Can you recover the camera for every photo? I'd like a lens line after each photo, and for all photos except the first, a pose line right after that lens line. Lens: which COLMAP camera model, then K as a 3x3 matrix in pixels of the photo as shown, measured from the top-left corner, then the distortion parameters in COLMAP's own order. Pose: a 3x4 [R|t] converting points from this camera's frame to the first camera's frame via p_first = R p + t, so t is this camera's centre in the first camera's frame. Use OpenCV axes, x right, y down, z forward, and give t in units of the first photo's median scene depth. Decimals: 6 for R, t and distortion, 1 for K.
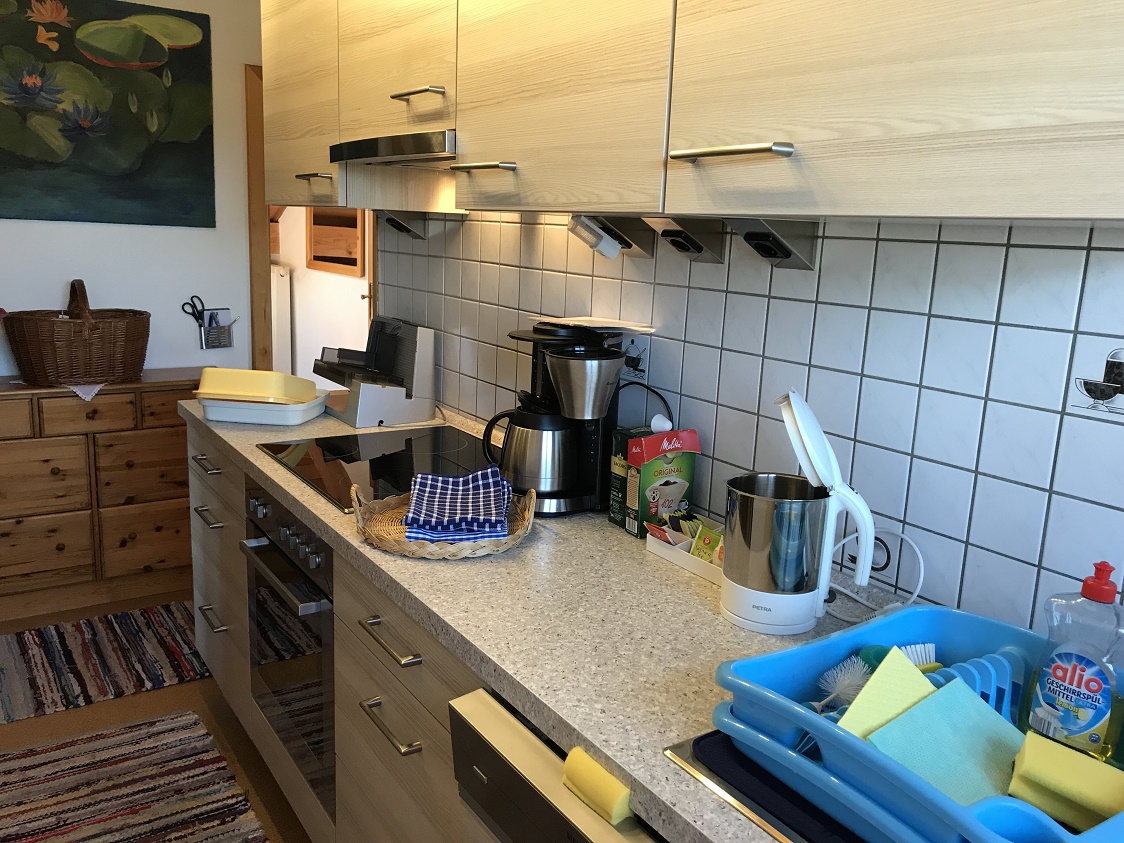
lens RADIAL K [[924.3, 0, 562.0], [0, 924.3, 421.5], [0, 0, 1]] dist [0.001904, -0.004308]
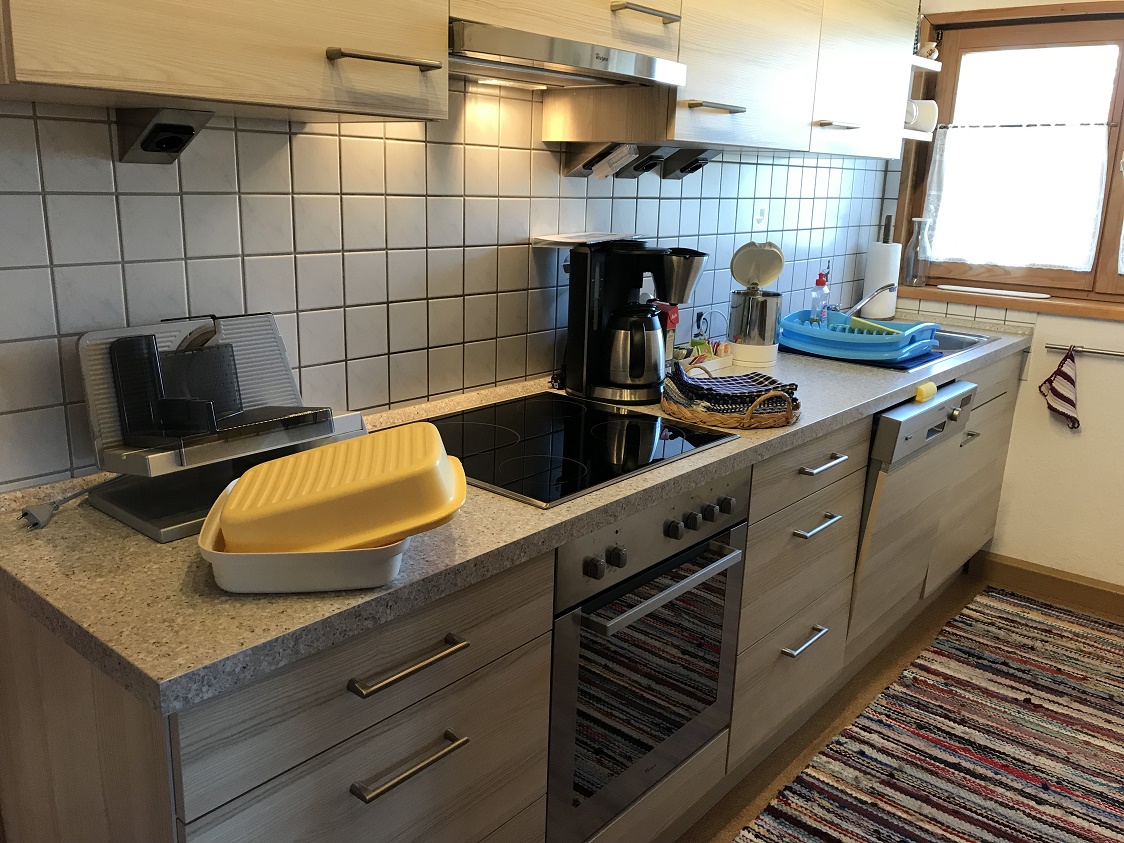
lens RADIAL K [[924.3, 0, 562.0], [0, 924.3, 421.5], [0, 0, 1]] dist [0.001904, -0.004308]
pose [[-0.268961, -0.297307, 0.916116, -0.972714], [0.156928, 0.924928, 0.346239, -0.269184], [-0.950281, 0.236890, -0.202114, 1.192043]]
